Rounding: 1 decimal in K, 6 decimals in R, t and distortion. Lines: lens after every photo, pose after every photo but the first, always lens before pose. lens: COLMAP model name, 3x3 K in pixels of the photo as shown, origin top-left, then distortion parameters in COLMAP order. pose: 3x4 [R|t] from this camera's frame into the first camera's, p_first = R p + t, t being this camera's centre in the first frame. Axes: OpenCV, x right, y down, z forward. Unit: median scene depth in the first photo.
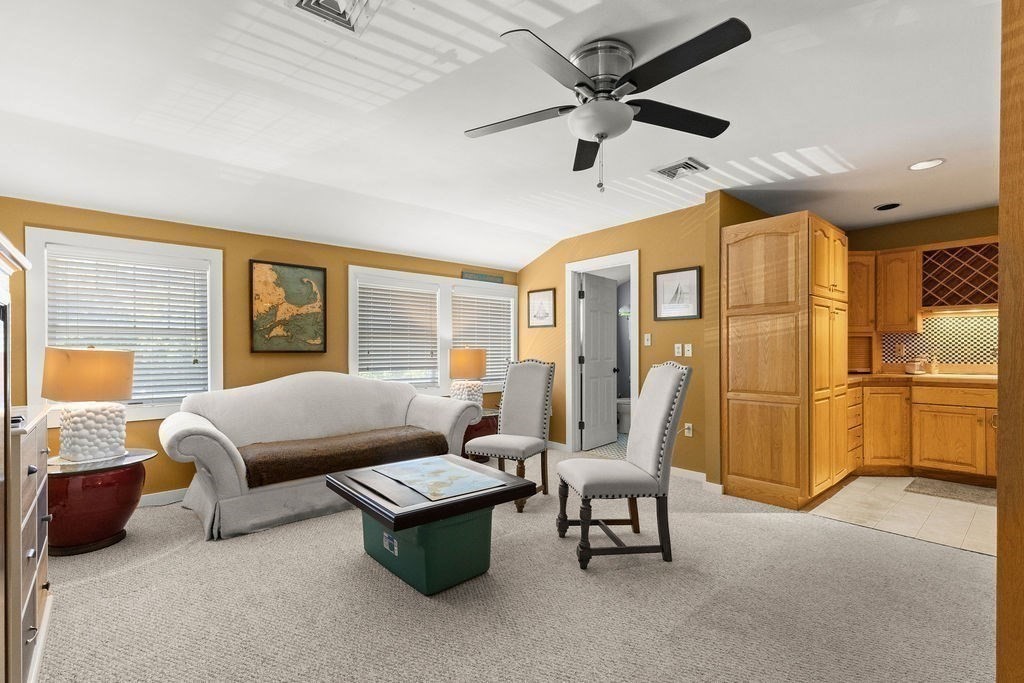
lens RADIAL K [[468.1, 0, 505.6], [0, 468.1, 346.7], [0, 0, 1]] dist [0.002166, 0.000545]
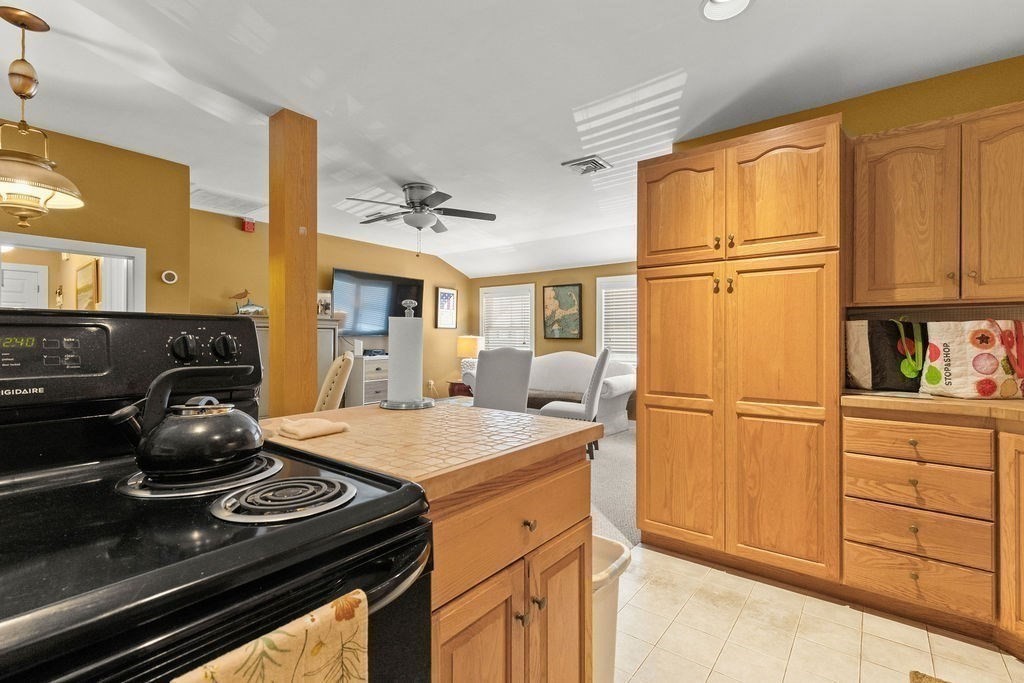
lens RADIAL K [[468.1, 0, 514.5], [0, 468.1, 337.9], [0, 0, 1]] dist [0.002166, 0.000545]
pose [[0.205795, 0.004374, -0.978585, 1.441281], [0.003325, 0.999981, 0.005168, -0.000841], [0.978590, -0.004318, 0.205776, 0.668472]]
